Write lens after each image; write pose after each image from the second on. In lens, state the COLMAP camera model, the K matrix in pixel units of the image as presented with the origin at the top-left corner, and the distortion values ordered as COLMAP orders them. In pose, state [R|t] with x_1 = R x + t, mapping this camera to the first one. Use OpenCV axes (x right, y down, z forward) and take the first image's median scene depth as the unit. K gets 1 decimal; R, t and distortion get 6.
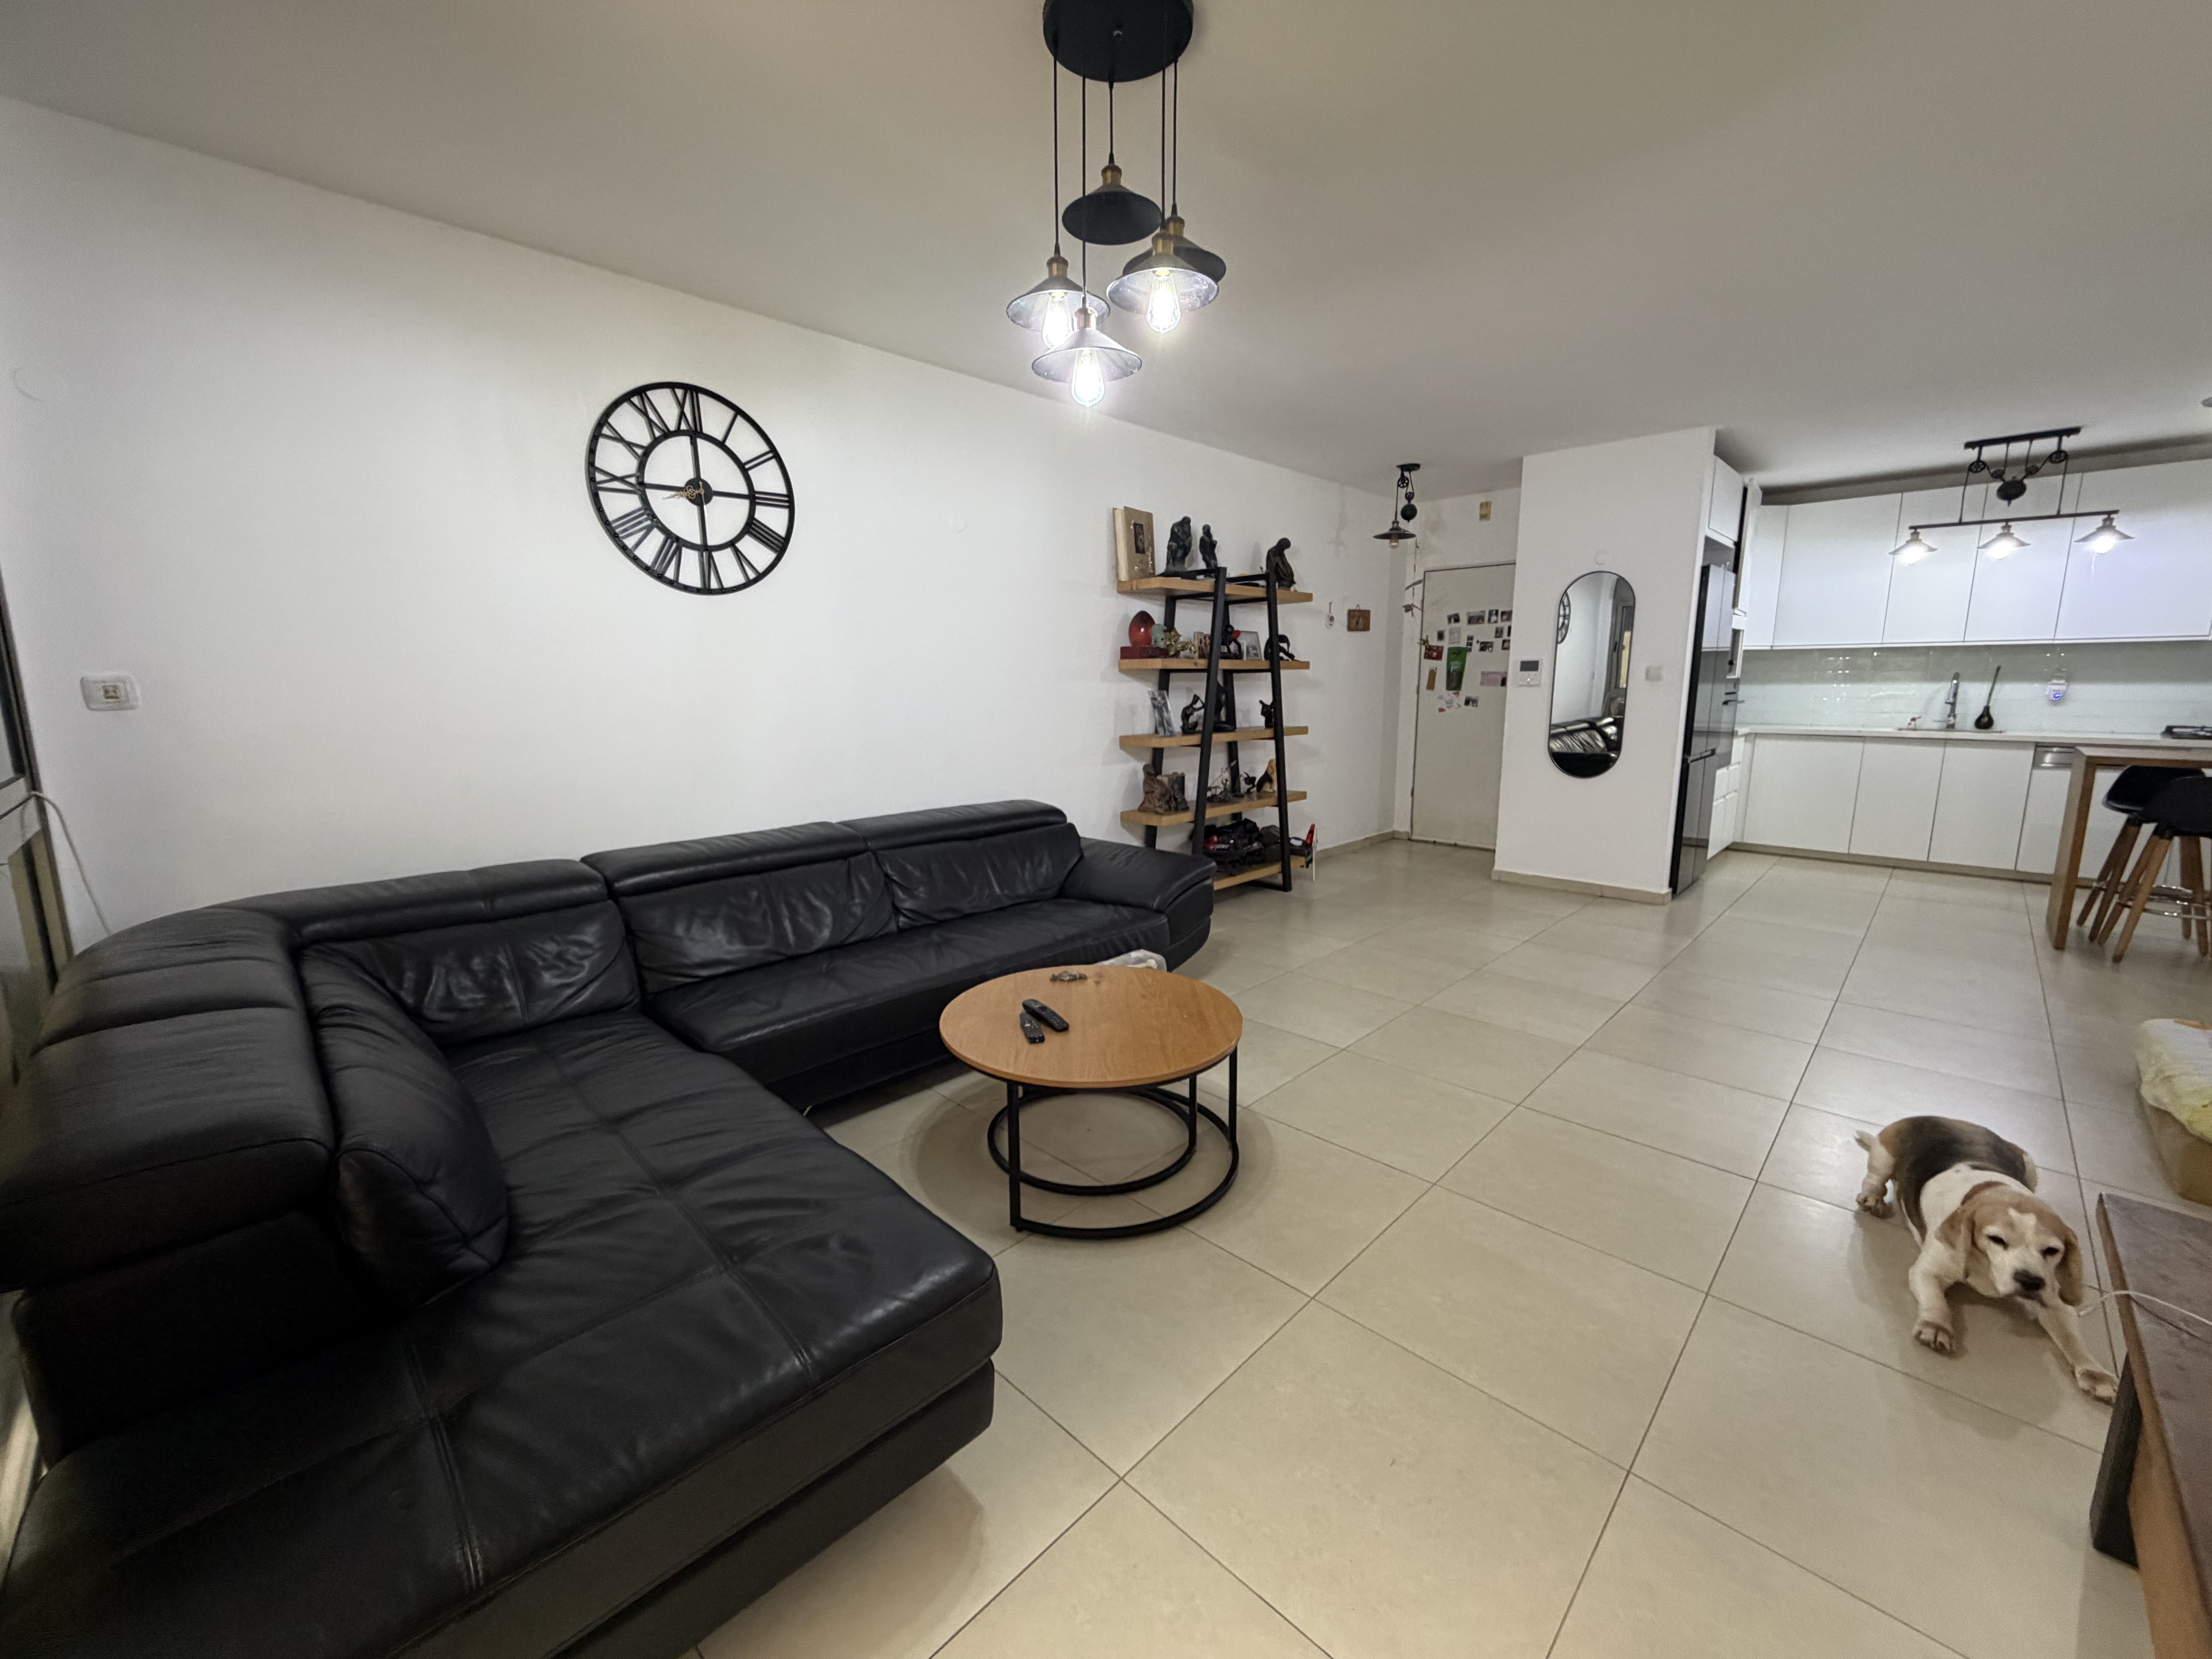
lens RADIAL K [[873.5, 0, 1106.0], [0, 873.5, 829.5], [0, 0, 1]] dist [0.001402, 0.000133]
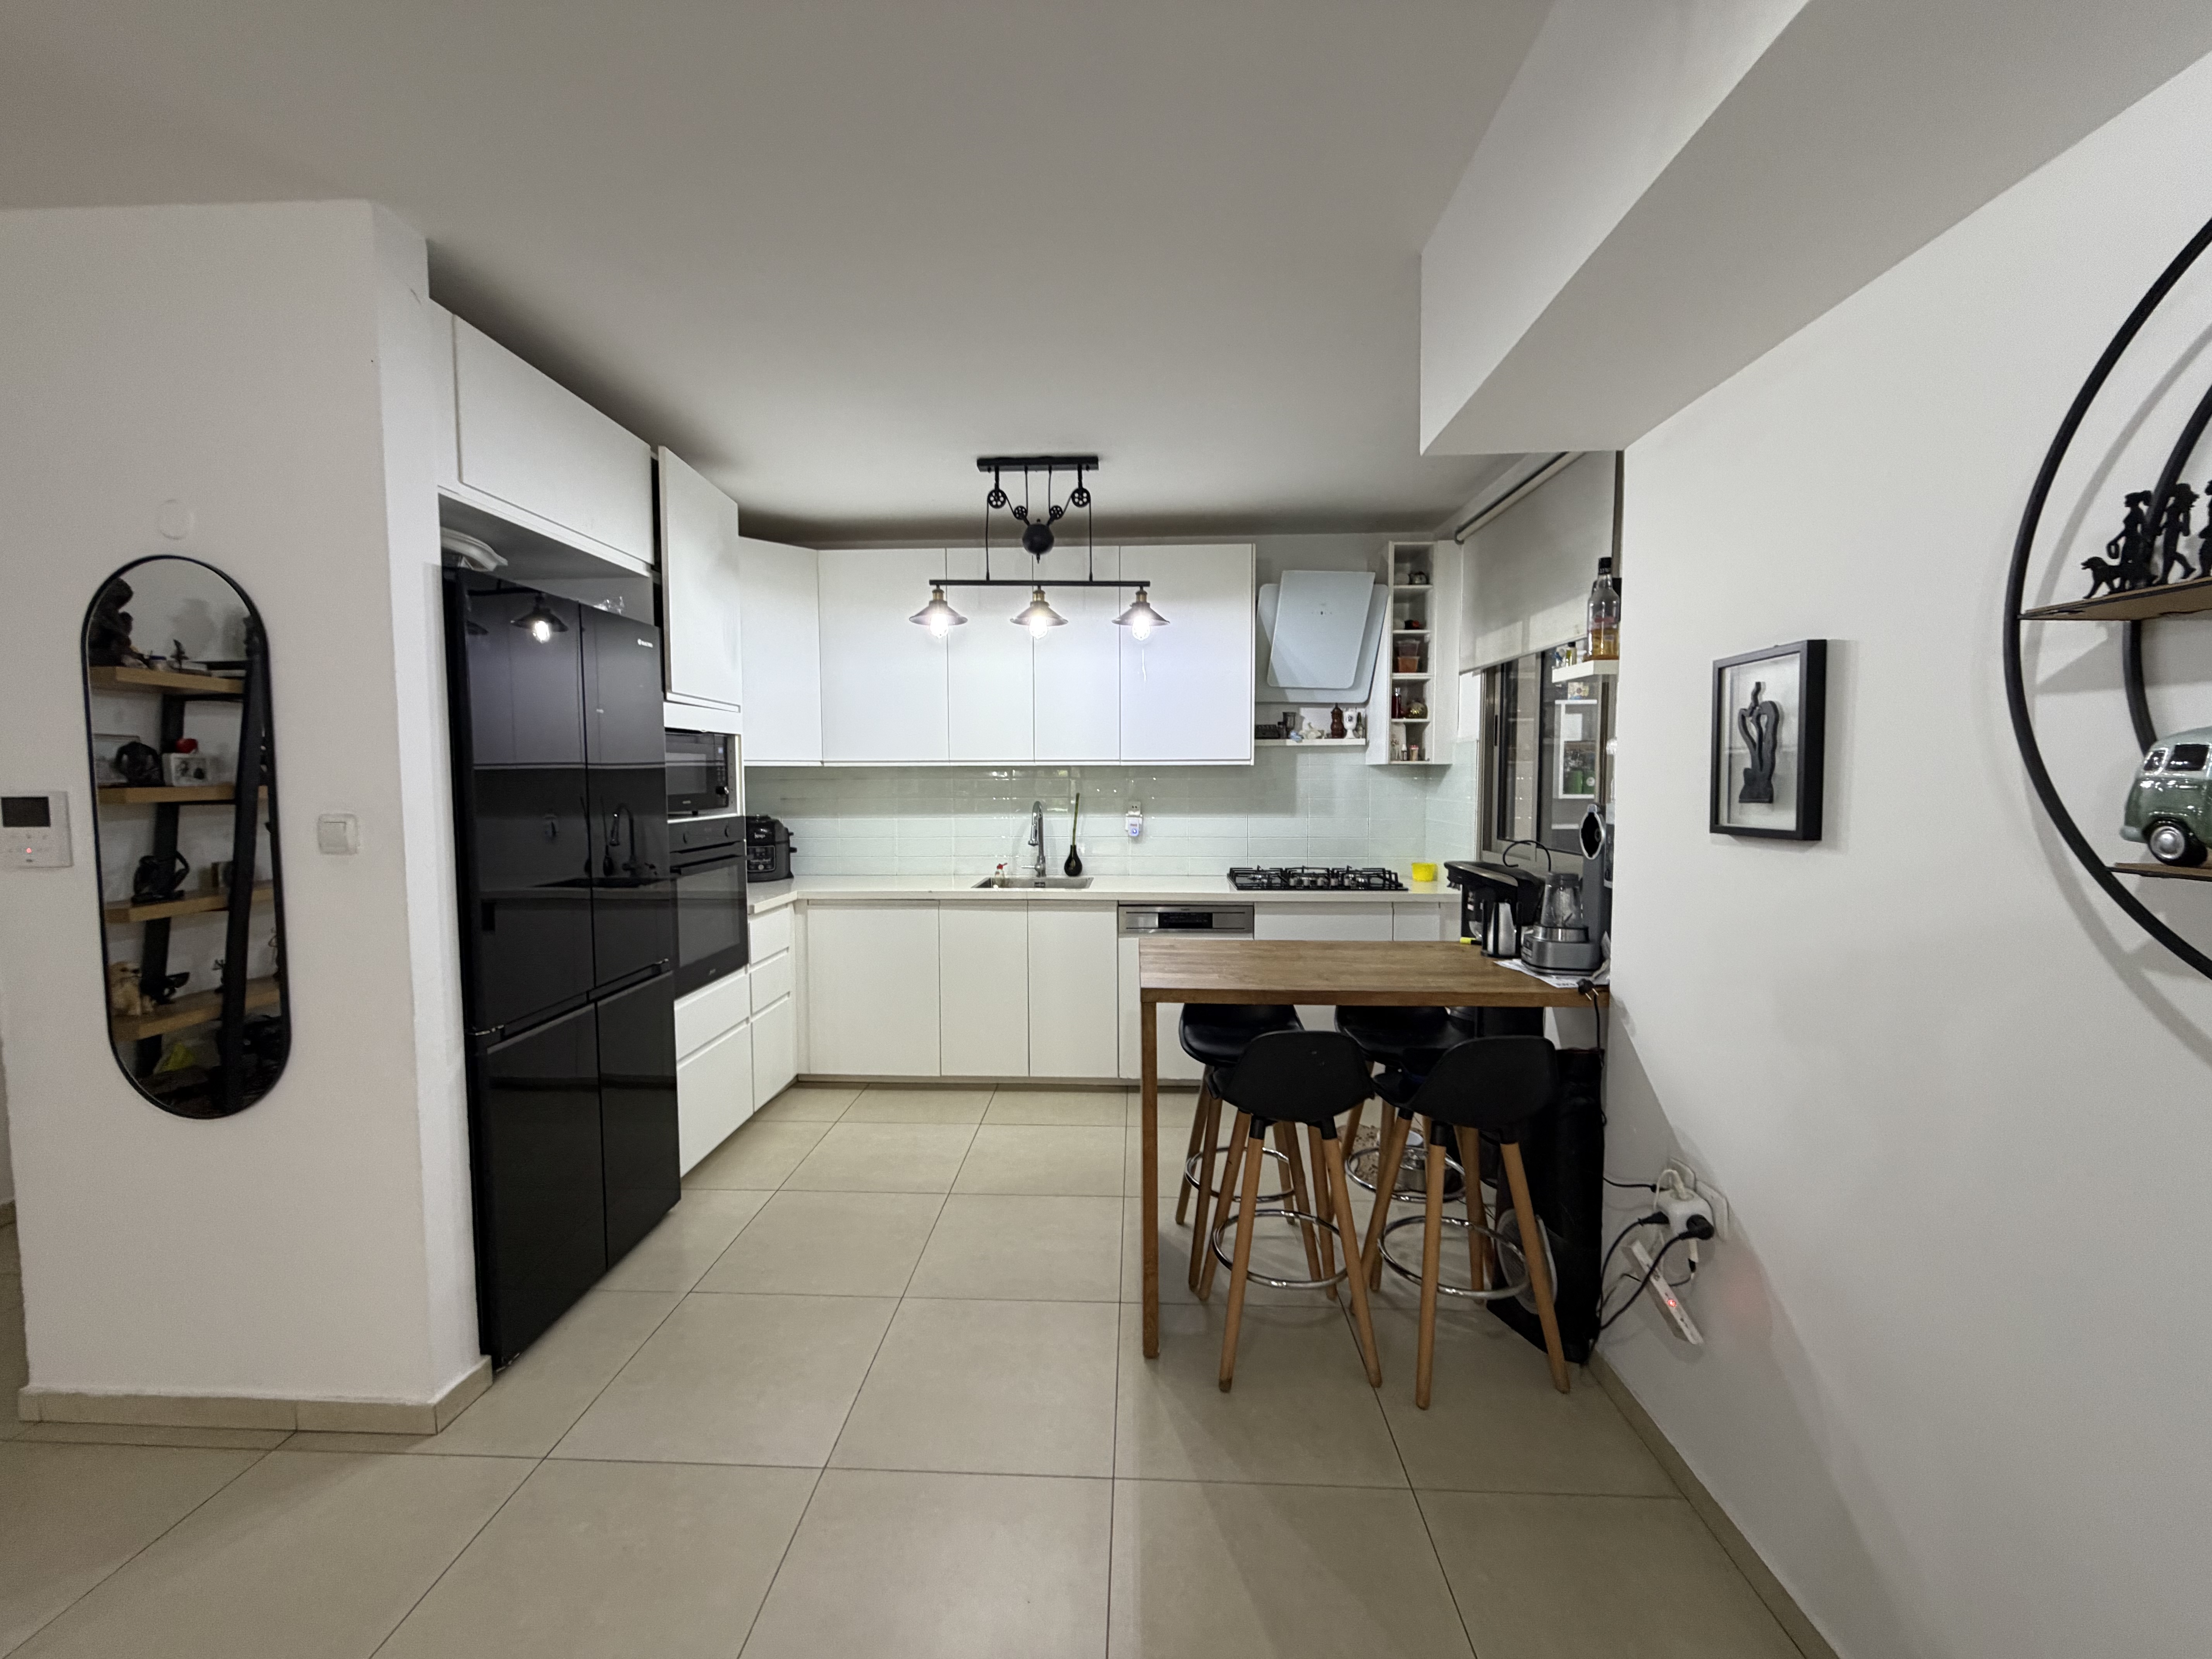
lens RADIAL K [[873.5, 0, 1106.0], [0, 873.5, 829.5], [0, 0, 1]] dist [0.001402, 0.000133]
pose [[0.739476, -0.037058, 0.672162, 0.547347], [0.110689, 0.991587, -0.067105, -0.105491], [-0.664021, 0.124023, 0.737357, 0.446373]]
